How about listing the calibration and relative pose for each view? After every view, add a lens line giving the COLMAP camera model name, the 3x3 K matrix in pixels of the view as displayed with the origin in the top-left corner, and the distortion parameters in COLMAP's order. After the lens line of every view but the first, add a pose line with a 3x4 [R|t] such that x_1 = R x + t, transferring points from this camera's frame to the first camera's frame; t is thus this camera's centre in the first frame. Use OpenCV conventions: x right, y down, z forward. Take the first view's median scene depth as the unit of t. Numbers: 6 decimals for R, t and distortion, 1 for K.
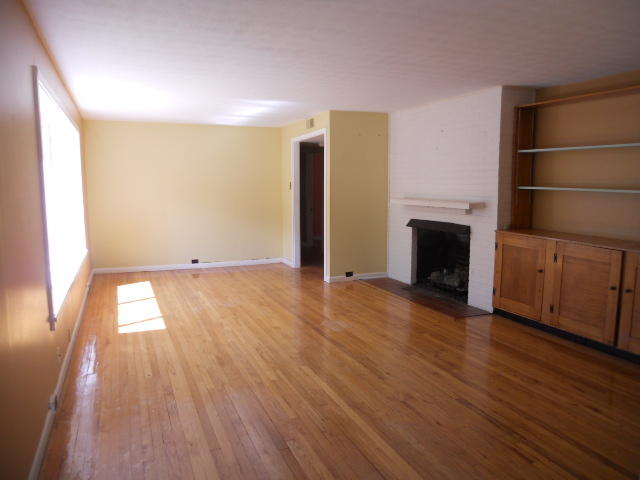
lens RADIAL K [[487.3, 0, 317.7], [0, 487.3, 243.3], [0, 0, 1]] dist [-0.051397, 0.001153]
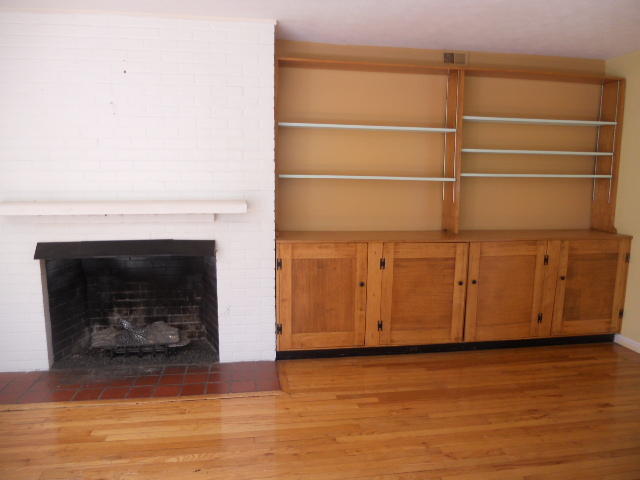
lens RADIAL K [[487.3, 0, 317.7], [0, 487.3, 243.3], [0, 0, 1]] dist [-0.051397, 0.001153]
pose [[0.246436, -0.145268, 0.958210, -0.301094], [0.113979, 0.986185, 0.120196, -0.110014], [-0.962433, 0.079595, 0.259589, 0.854138]]
